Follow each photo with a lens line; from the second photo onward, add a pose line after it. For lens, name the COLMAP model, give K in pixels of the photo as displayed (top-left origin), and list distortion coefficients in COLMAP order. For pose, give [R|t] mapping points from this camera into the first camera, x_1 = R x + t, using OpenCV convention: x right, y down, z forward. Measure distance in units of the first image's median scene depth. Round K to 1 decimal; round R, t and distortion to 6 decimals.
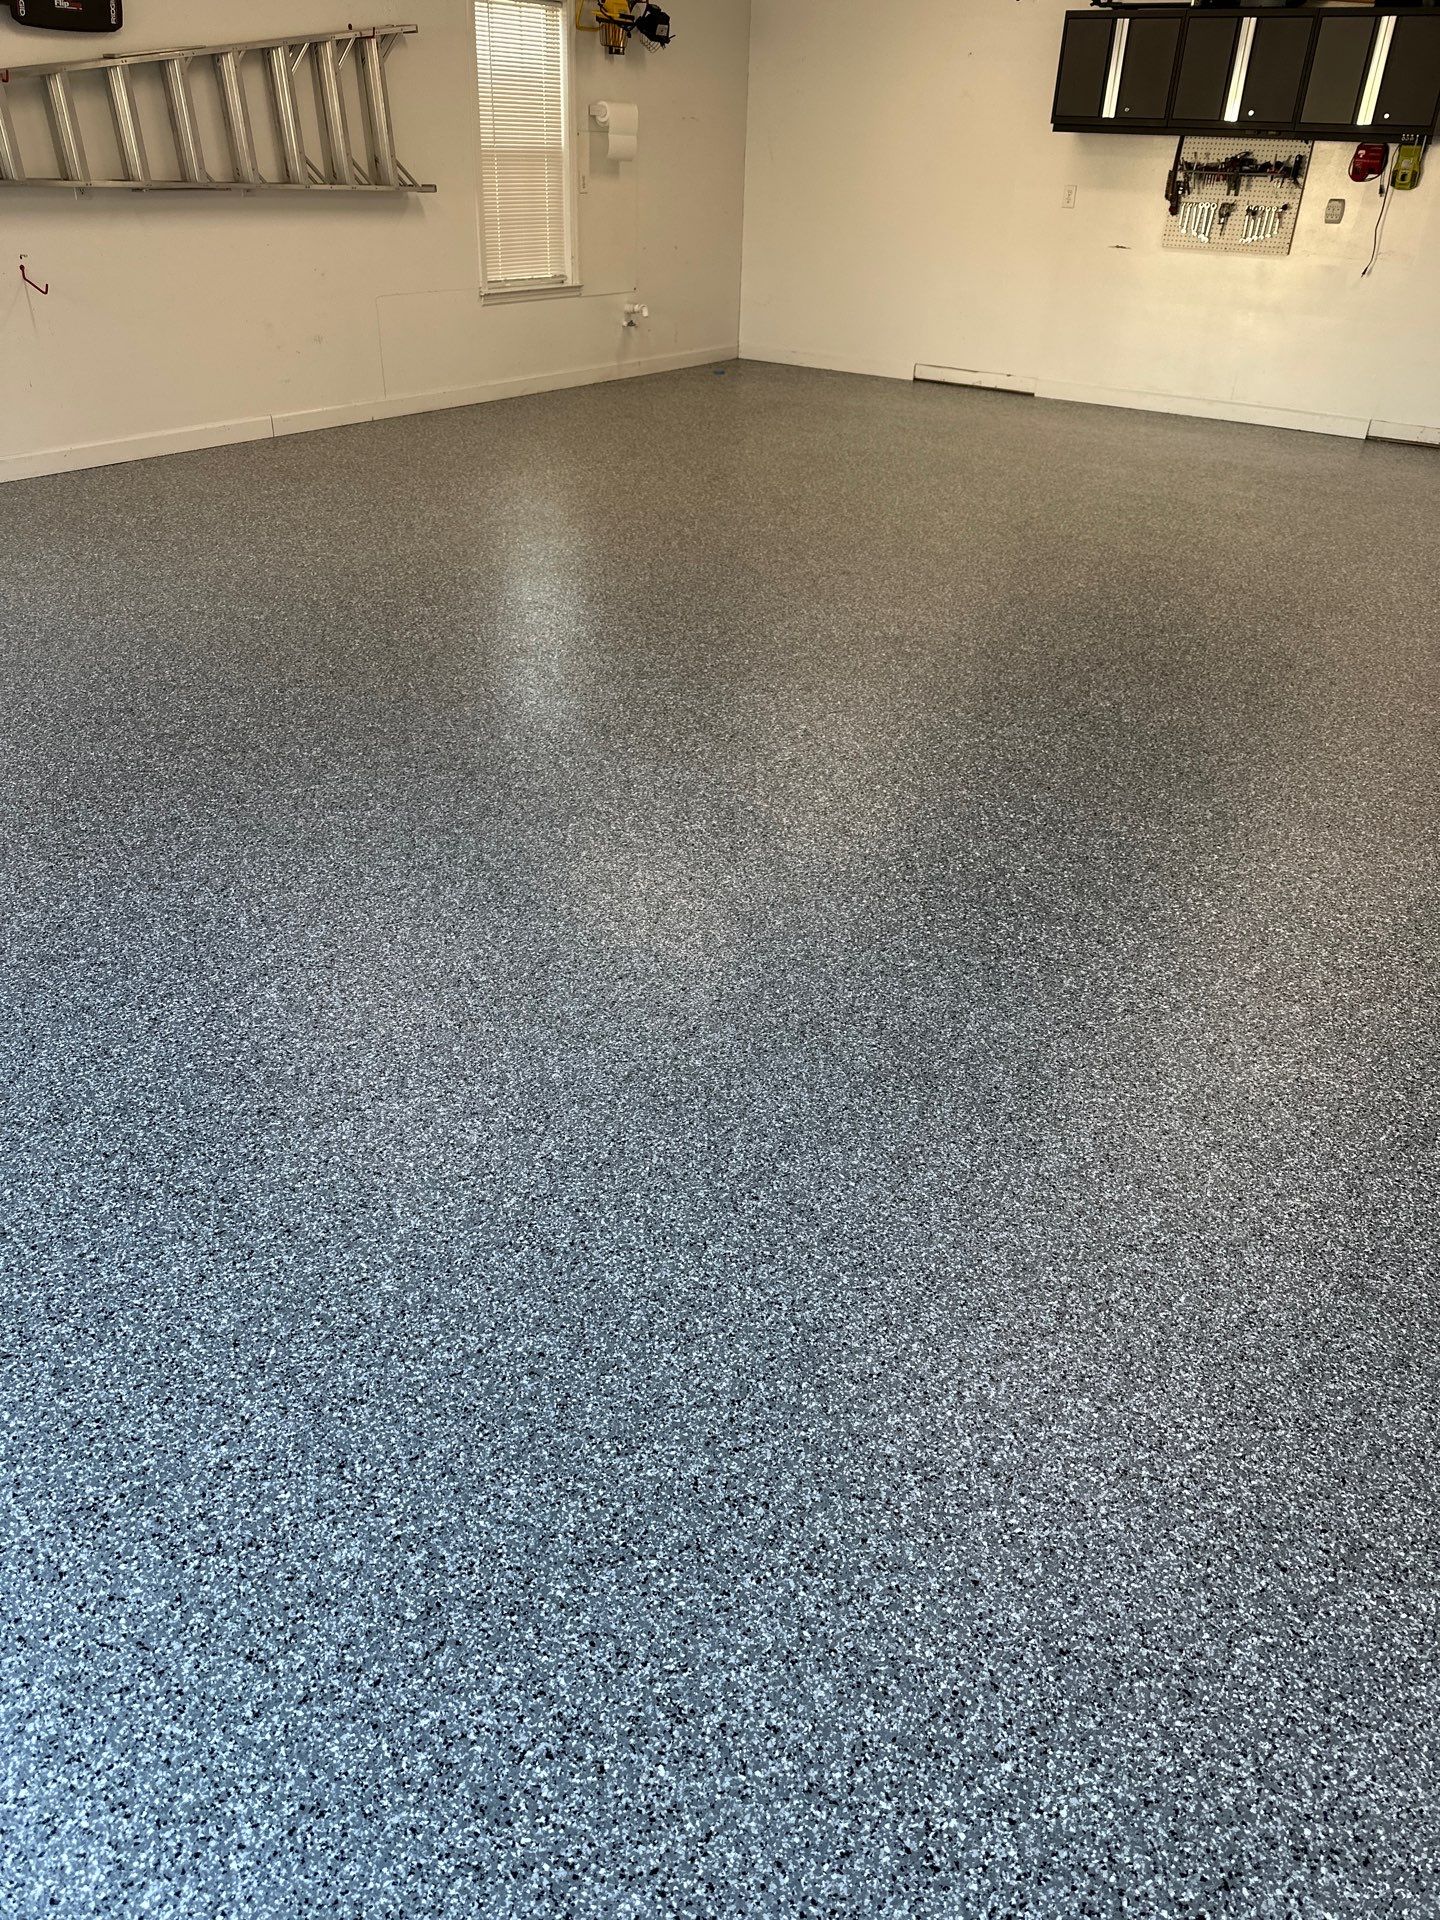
lens RADIAL K [[1345.5, 0, 709.5], [0, 1345.5, 960.1], [0, 0, 1]] dist [0.040300, -0.047853]
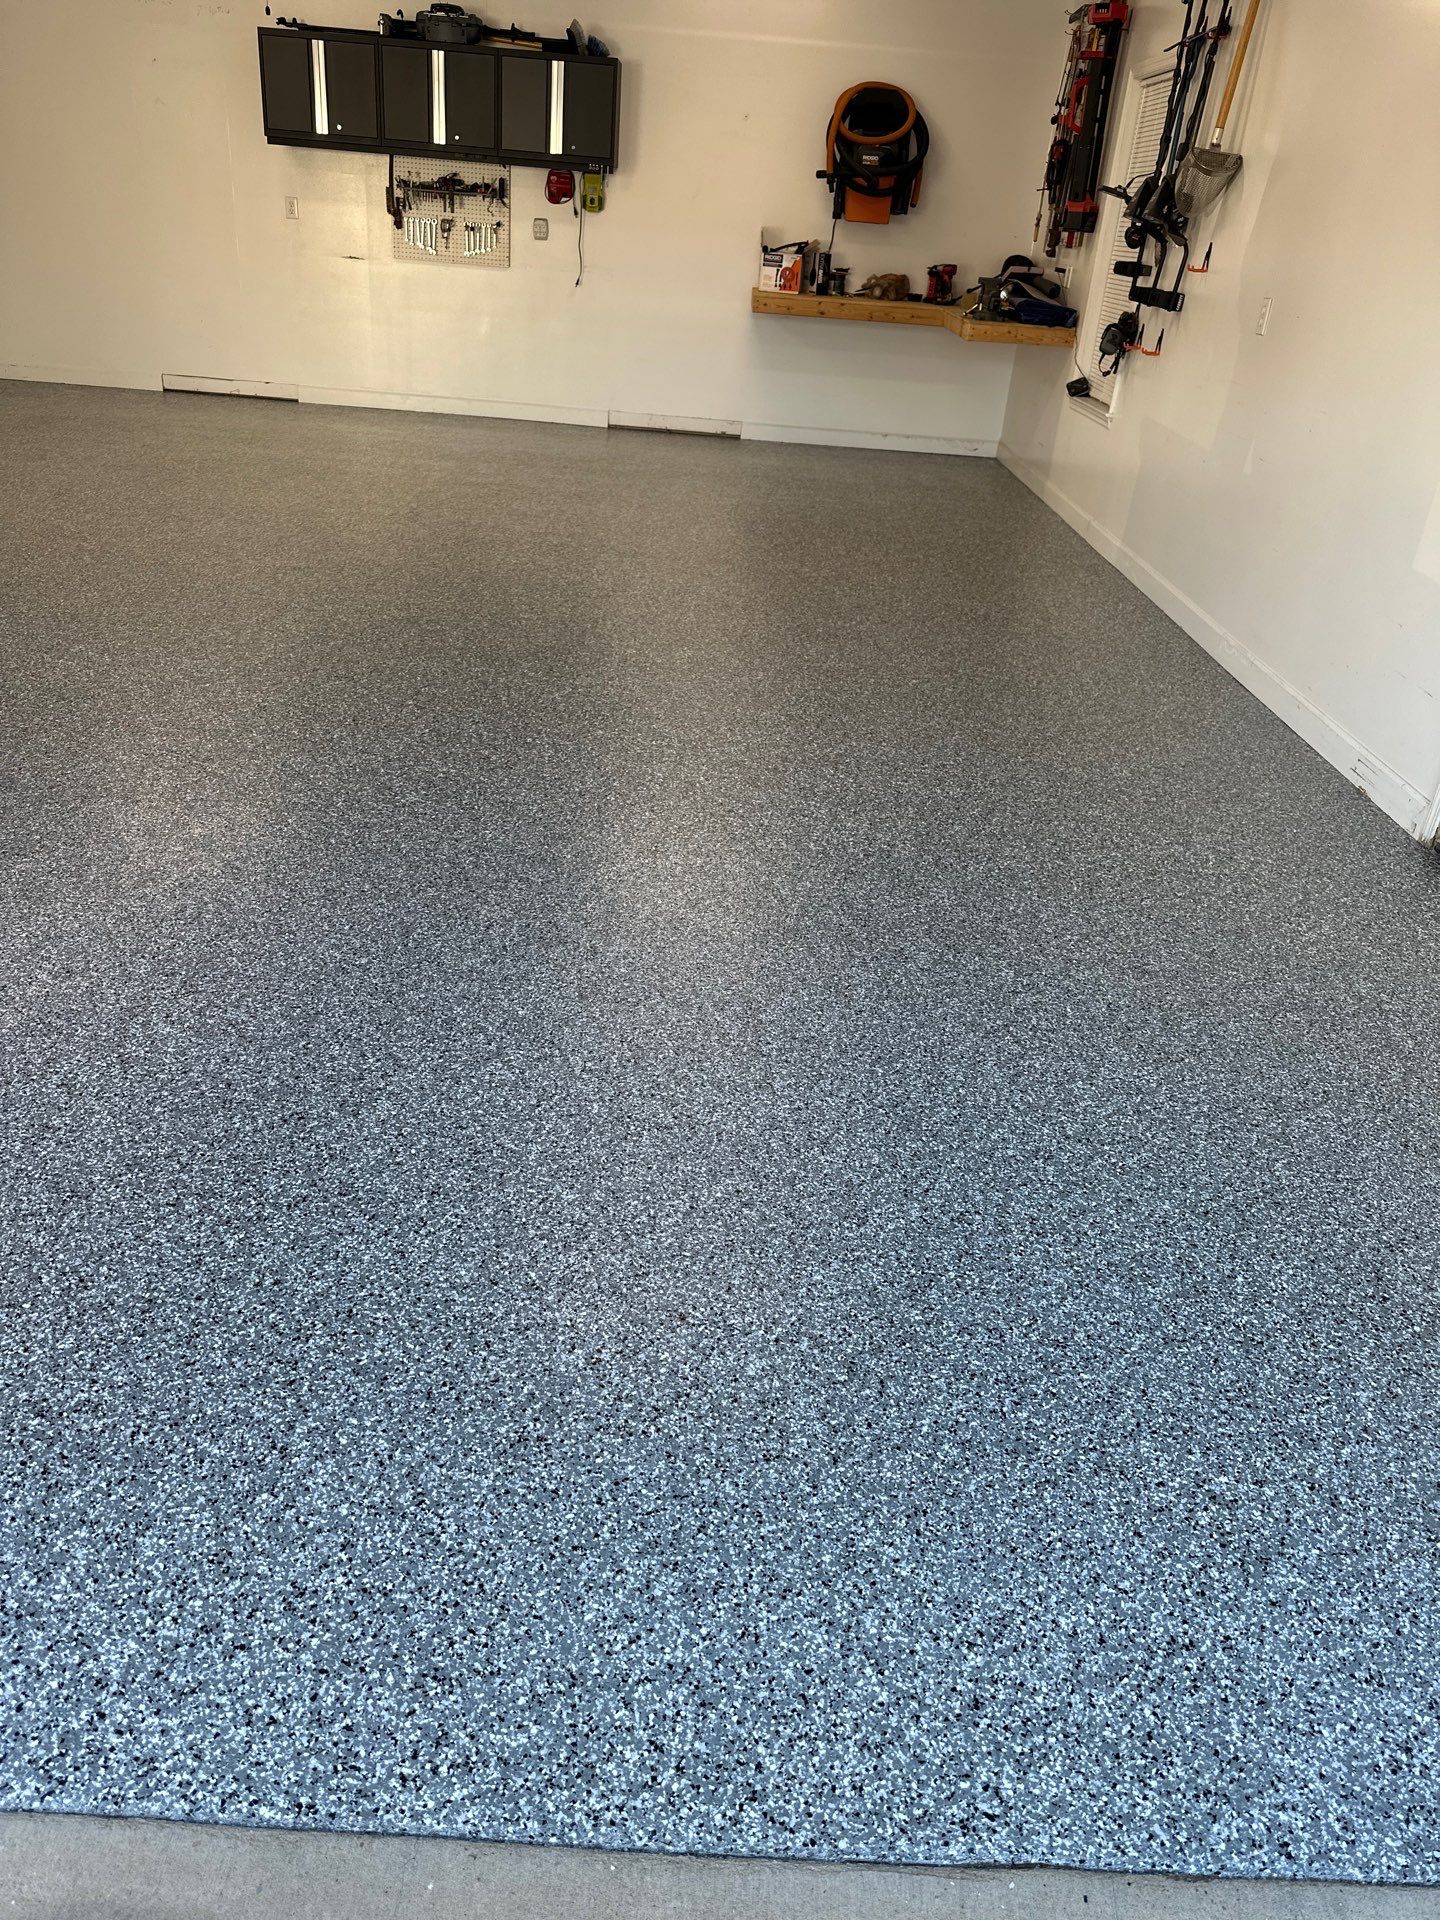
lens RADIAL K [[1345.5, 0, 705.3], [0, 1345.5, 959.4], [0, 0, 1]] dist [0.040300, -0.047853]
pose [[0.817501, -0.249388, 0.519133, -0.556182], [0.255310, 0.964902, 0.061485, 0.019096], [-0.516246, 0.082275, 0.852479, 0.020492]]
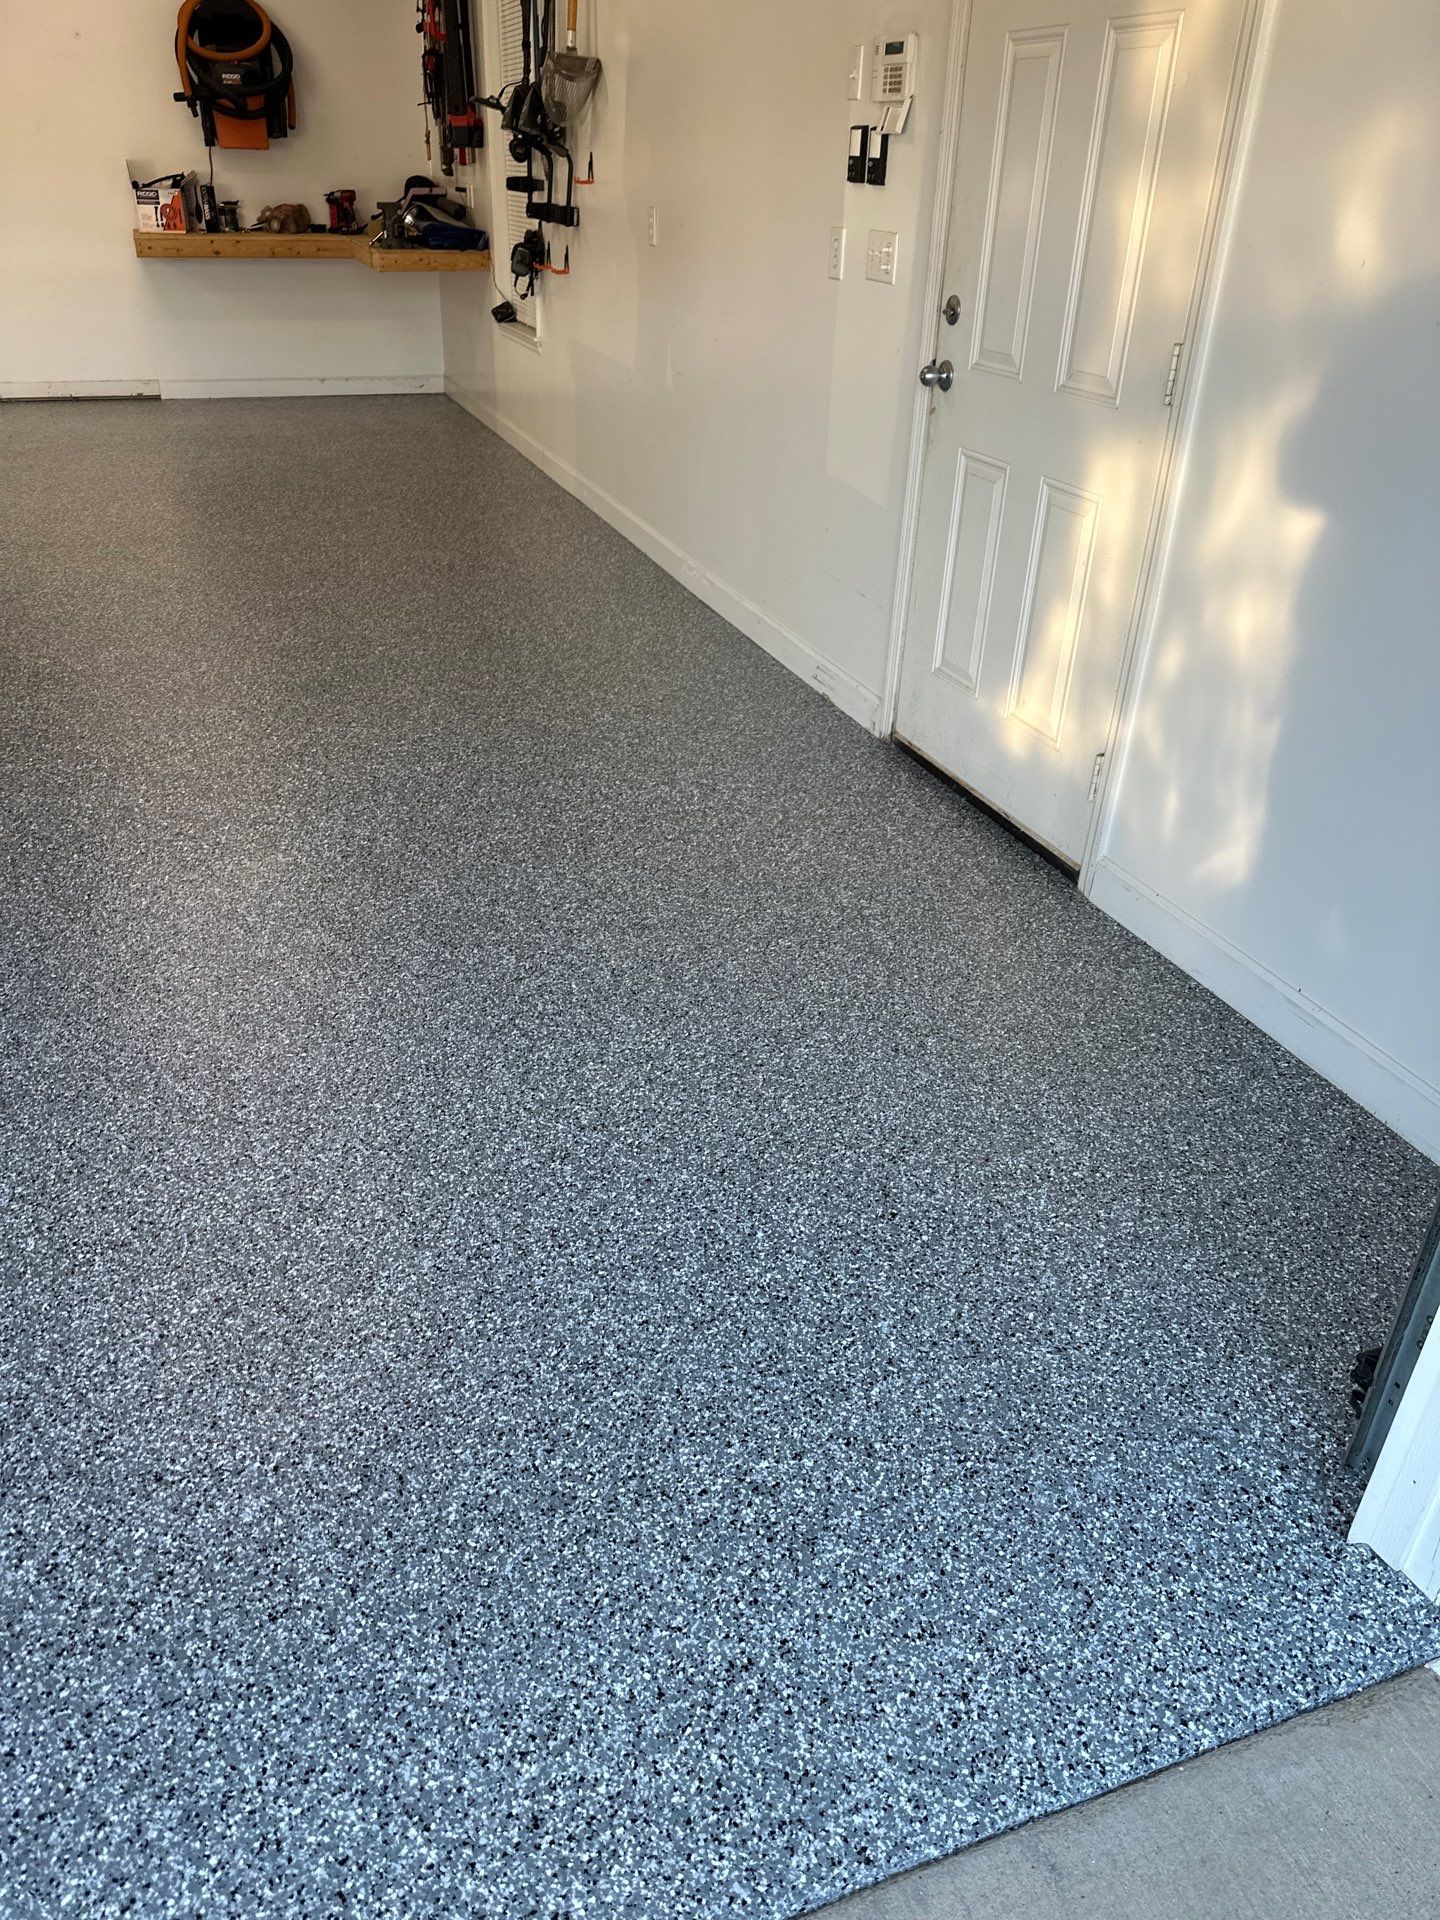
lens RADIAL K [[1345.5, 0, 707.7], [0, 1345.5, 980.6], [0, 0, 1]] dist [0.040300, -0.047853]
pose [[0.561592, -0.436183, 0.703107, -0.419893], [0.419293, 0.882599, 0.212632, 0.019605], [-0.713308, 0.175395, 0.678549, 0.019347]]
